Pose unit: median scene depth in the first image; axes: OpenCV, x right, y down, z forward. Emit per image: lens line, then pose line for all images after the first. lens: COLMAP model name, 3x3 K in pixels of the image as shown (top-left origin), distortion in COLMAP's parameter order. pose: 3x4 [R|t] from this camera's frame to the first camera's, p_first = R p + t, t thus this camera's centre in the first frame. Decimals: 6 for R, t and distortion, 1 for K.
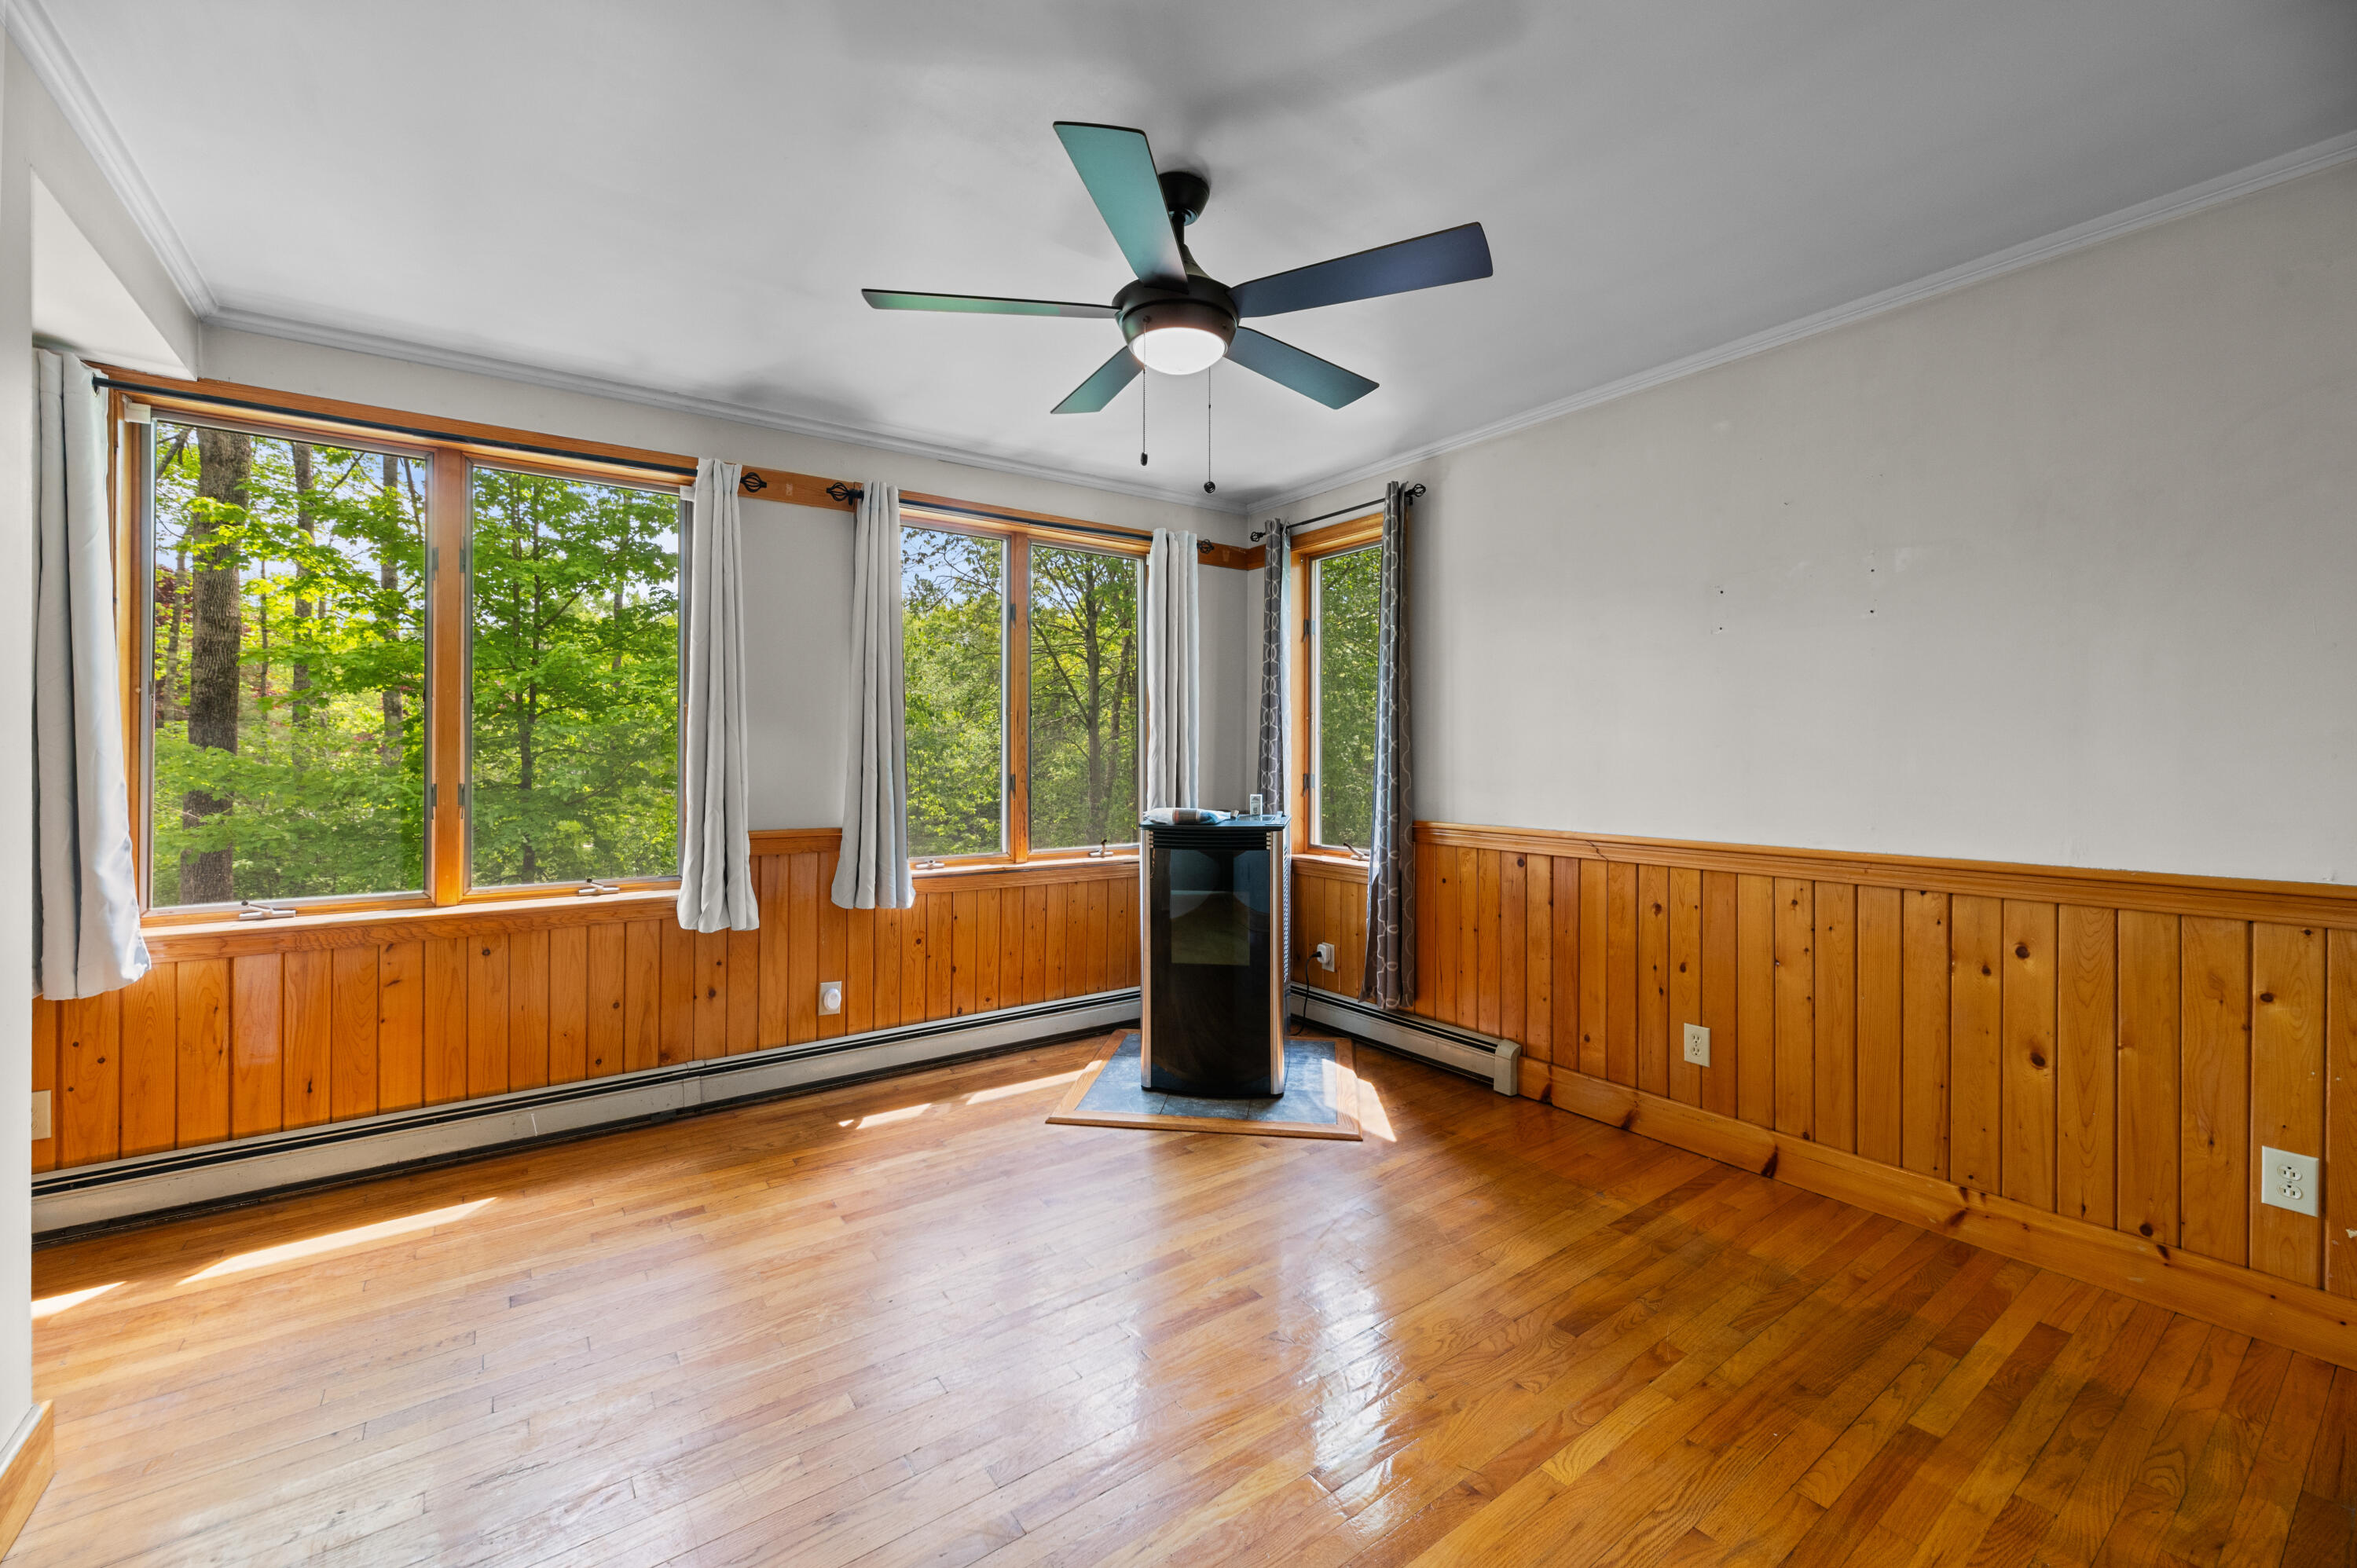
lens RADIAL K [[958.8, 0, 1179.9], [0, 958.8, 745.7], [0, 0, 1]] dist [0.002164, -0.000516]
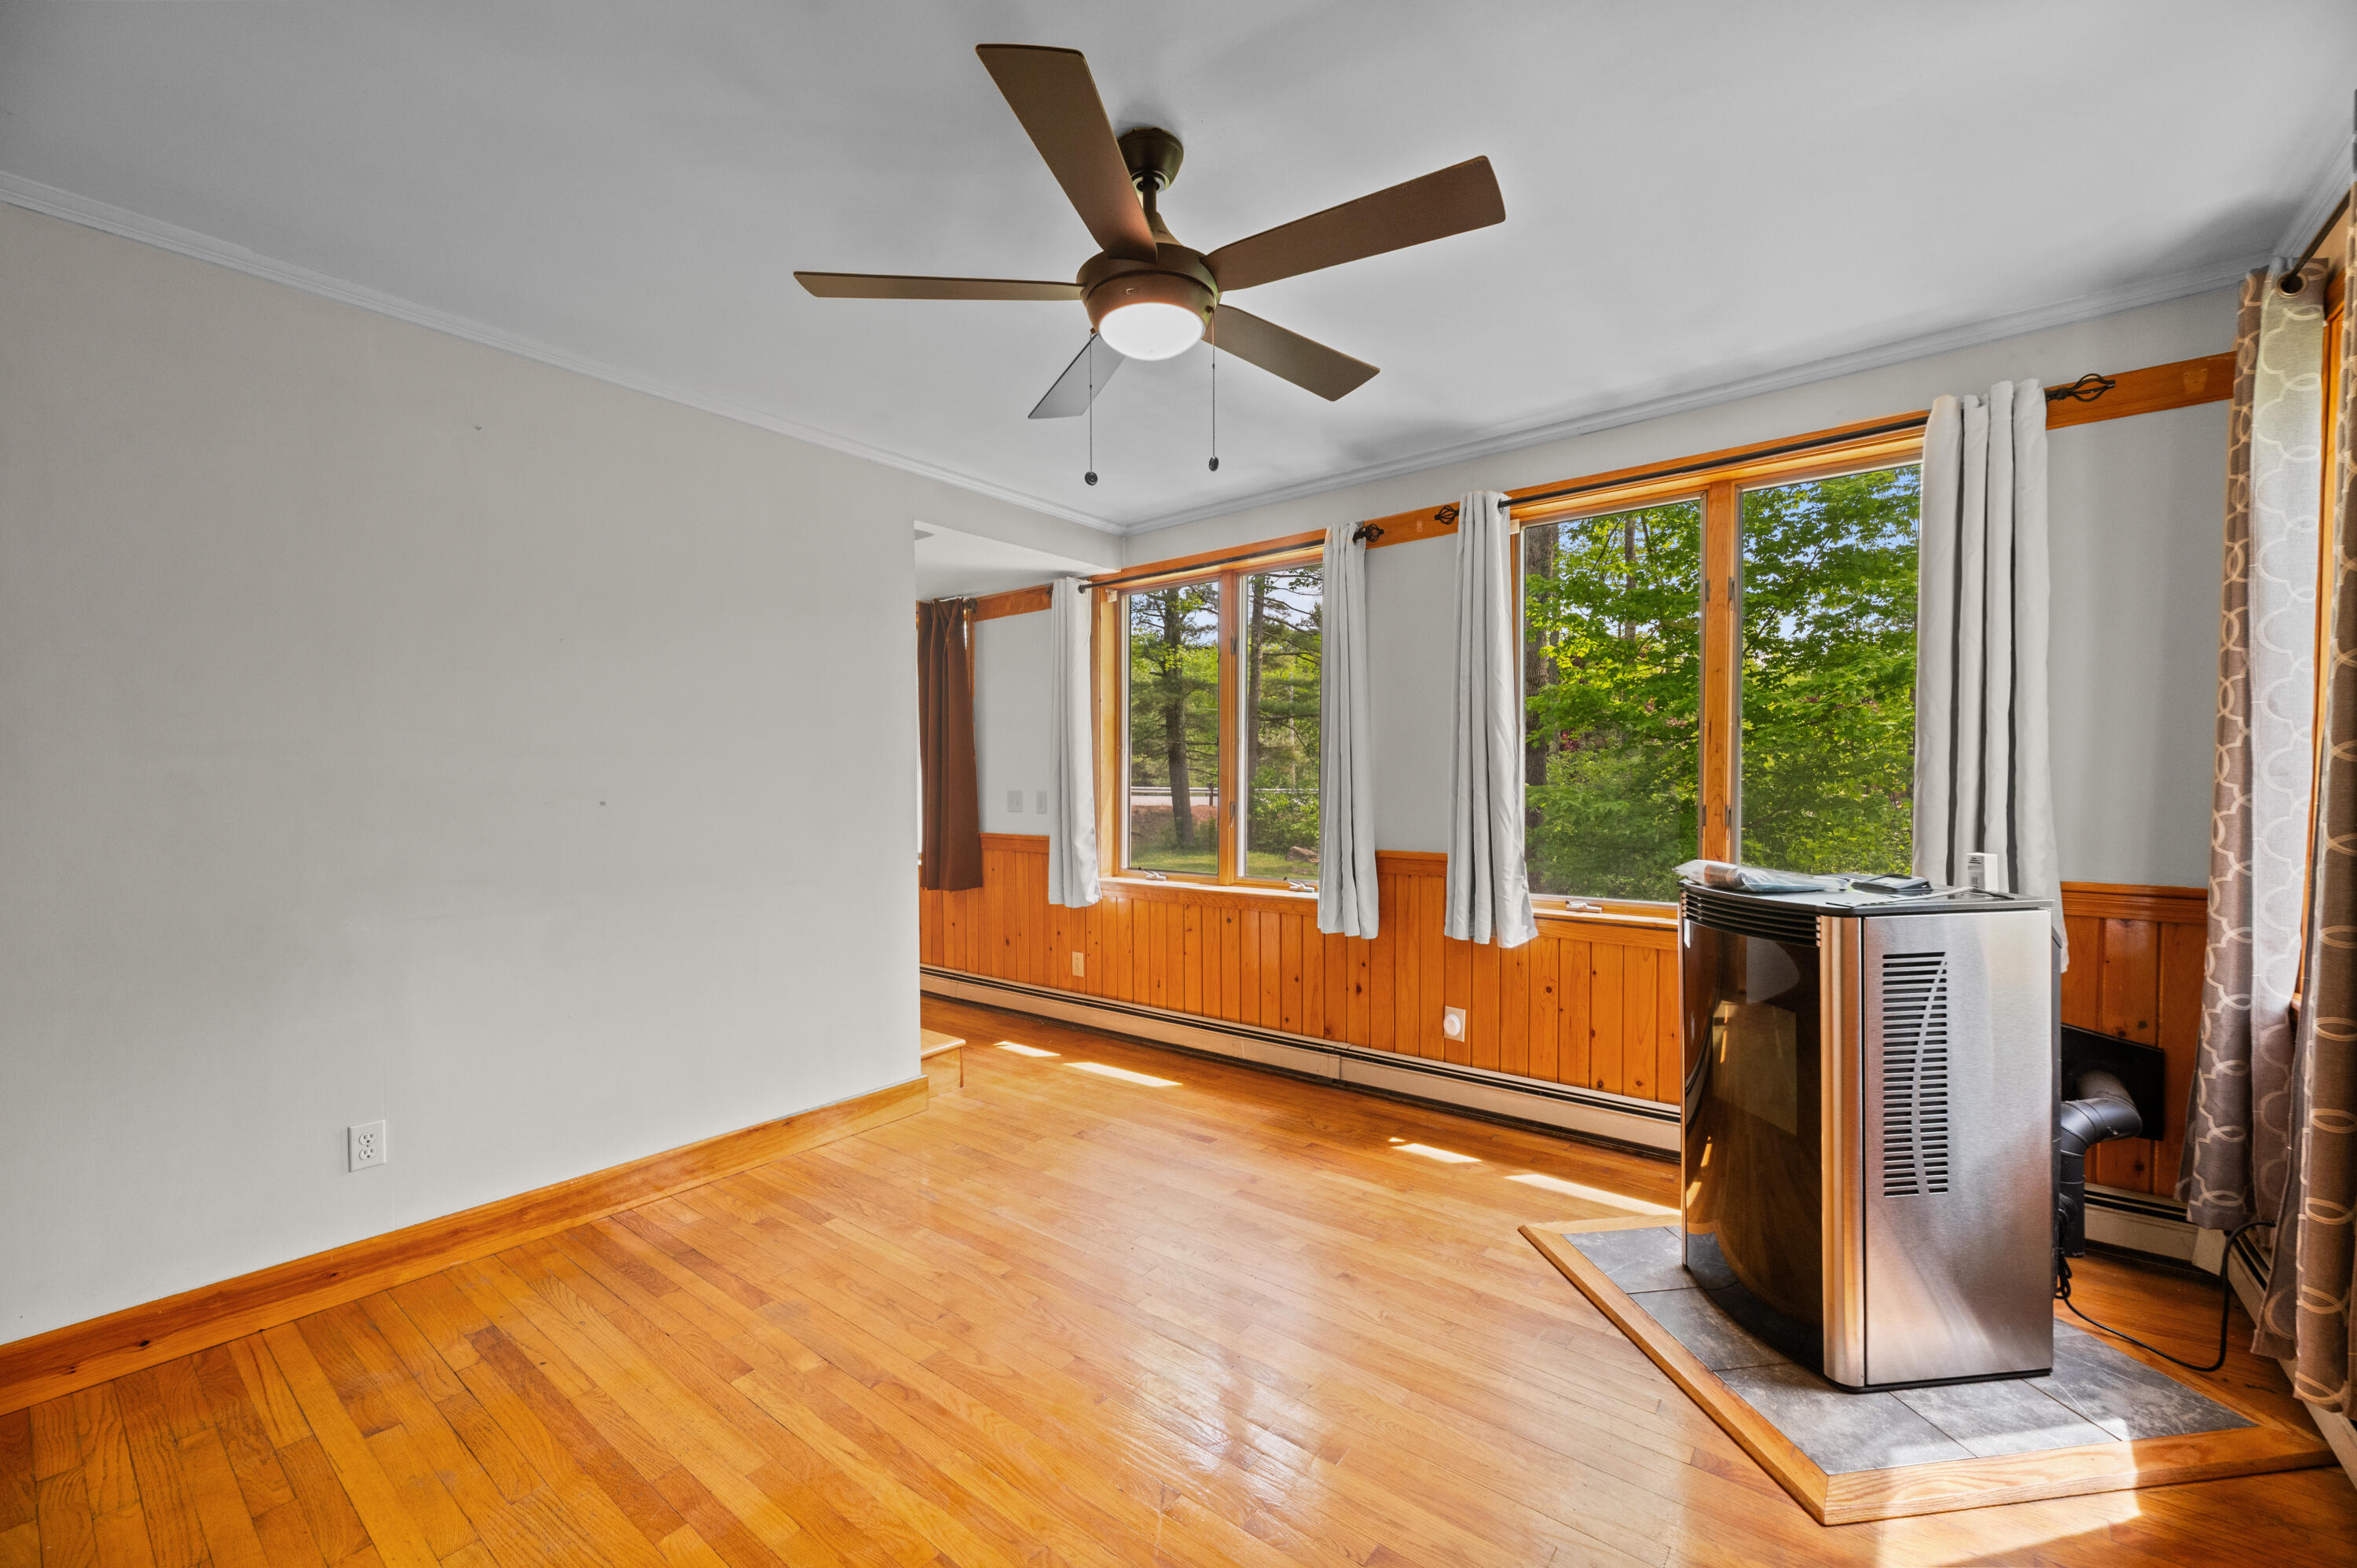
lens RADIAL K [[944.6, 0, 1187.1], [0, 944.6, 786.4], [0, 0, 1]] dist [0.002530, 0.000242]
pose [[0.274225, 0.001673, -0.961664, 0.582390], [0.013678, 0.999891, 0.005640, 0.007601], [0.961568, -0.014700, 0.274172, 0.535714]]
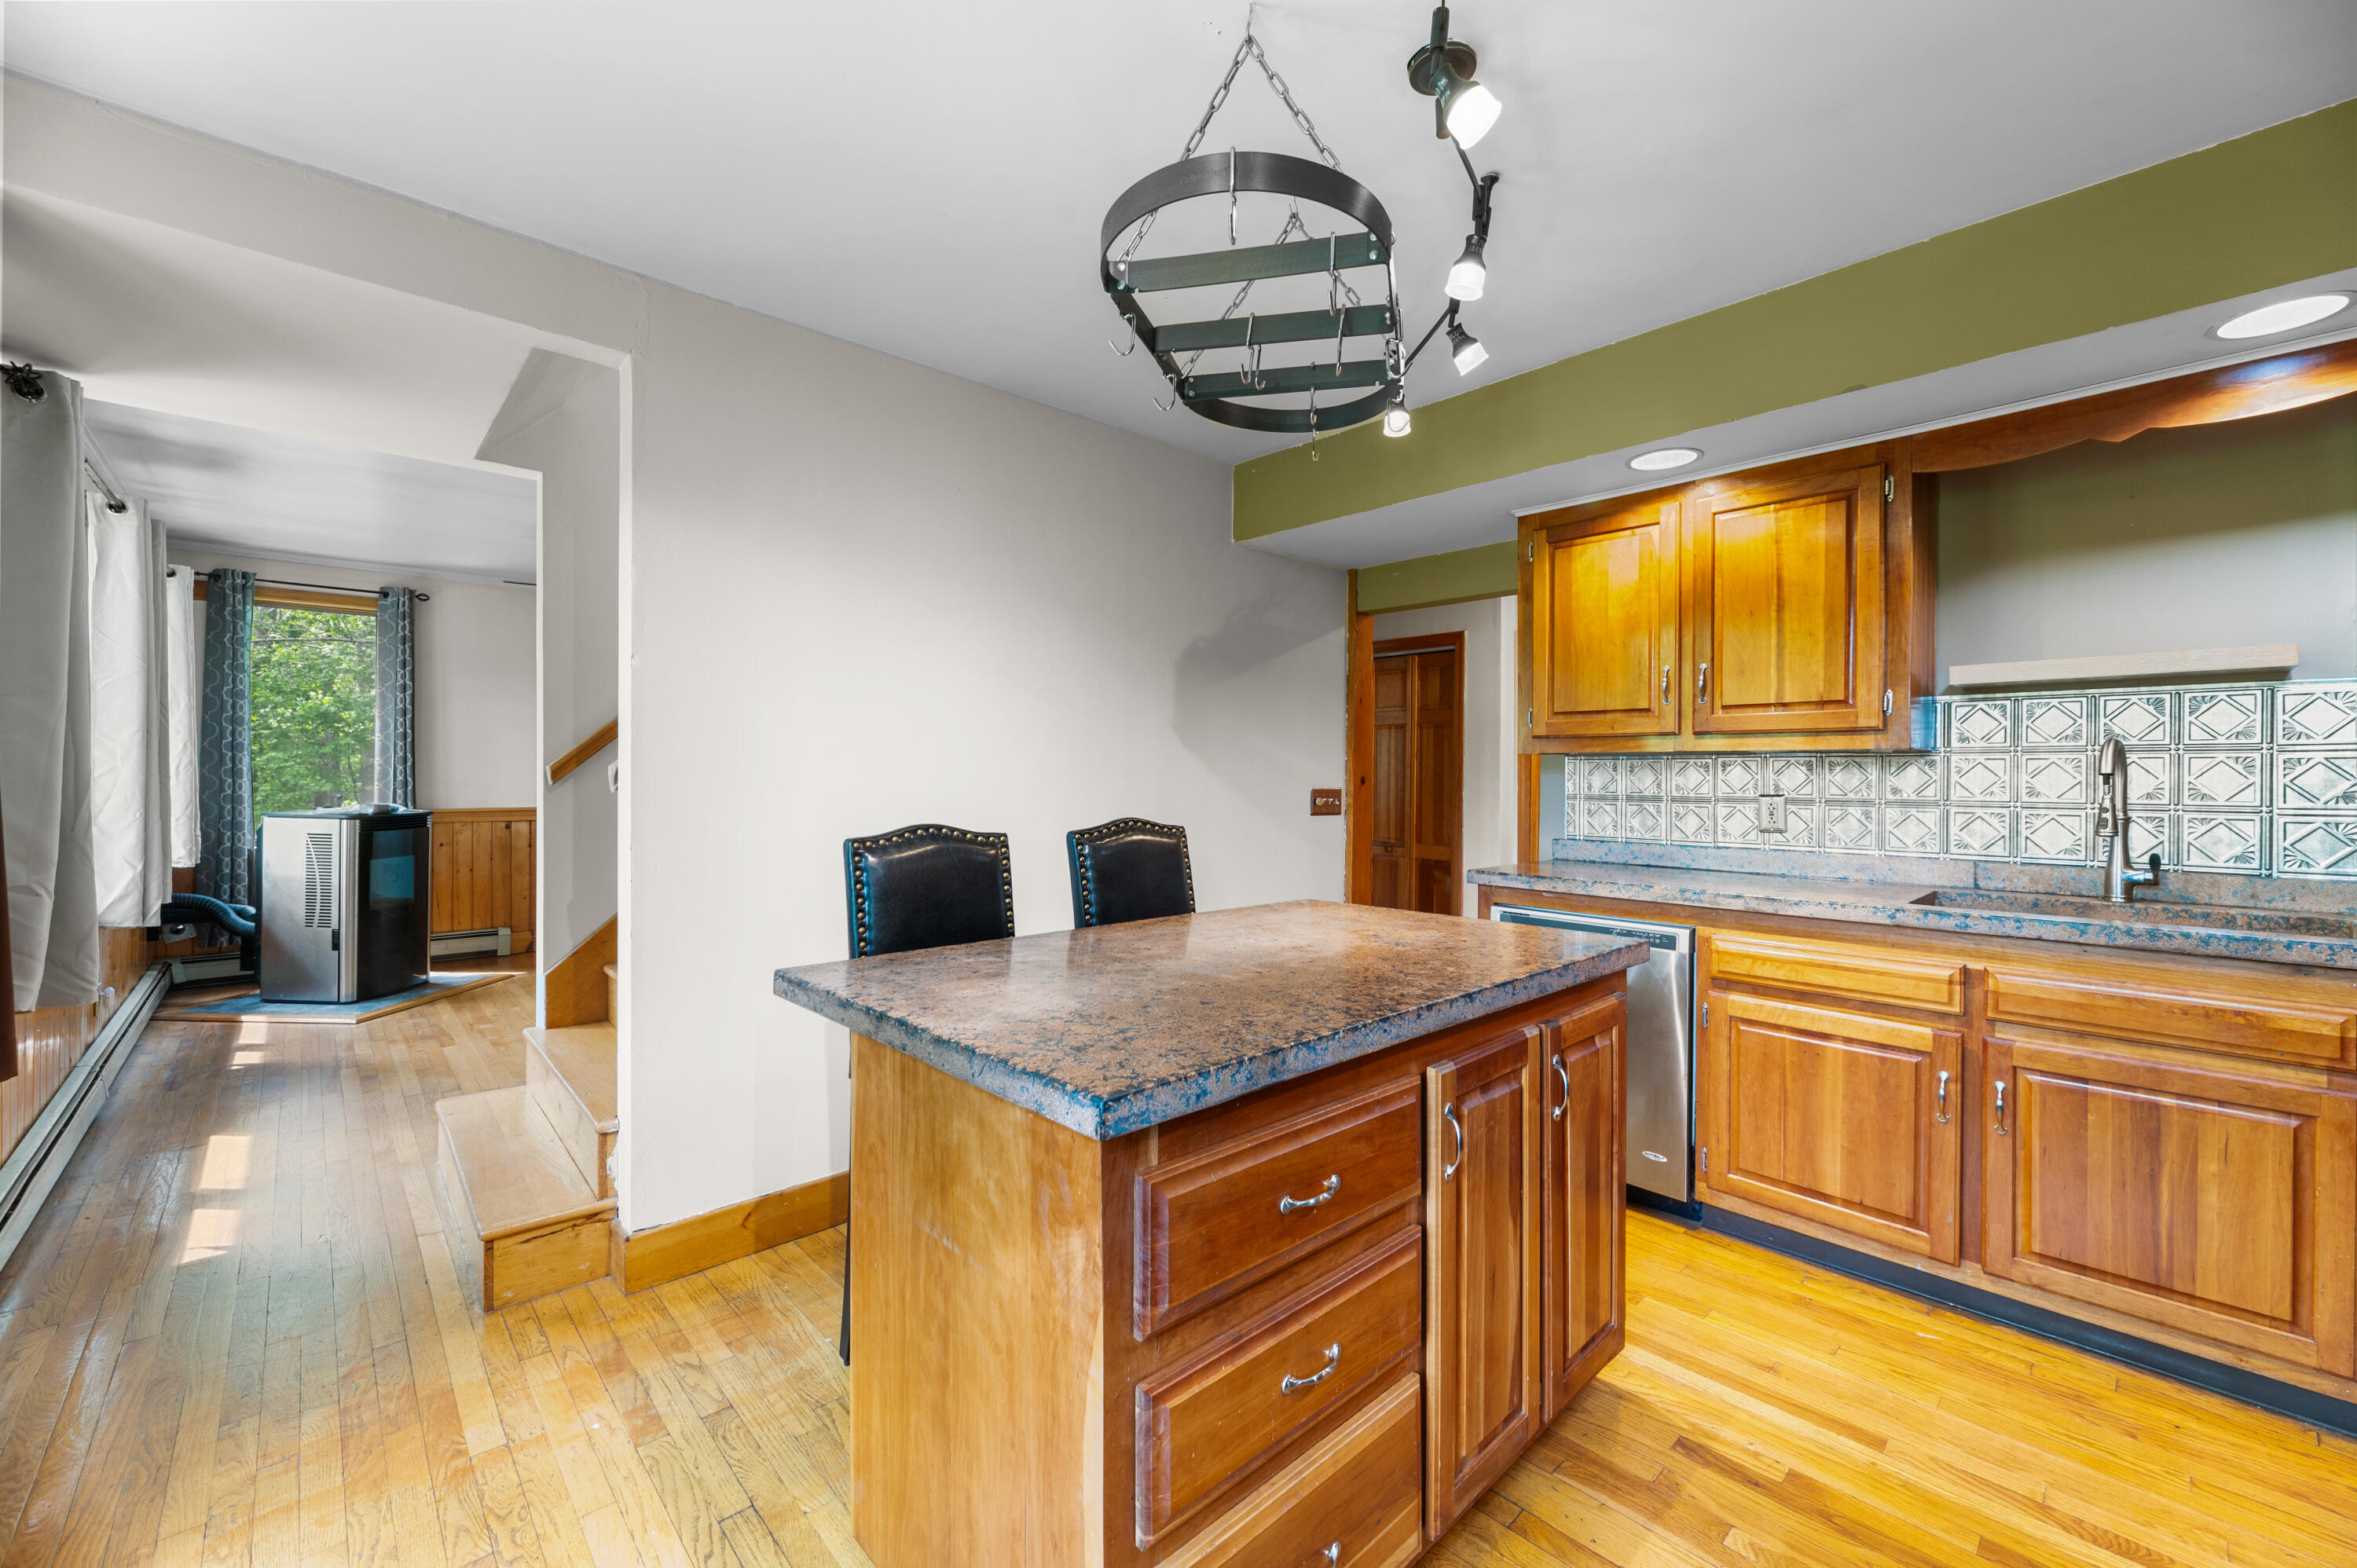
lens RADIAL K [[944.6, 0, 1187.1], [0, 944.6, 786.4], [0, 0, 1]] dist [0.002530, 0.000242]
pose [[-0.128642, -0.015383, 0.991572, -1.770048], [-0.017007, 0.999767, 0.013304, 0.000183], [-0.991545, -0.015153, -0.128874, -0.041825]]
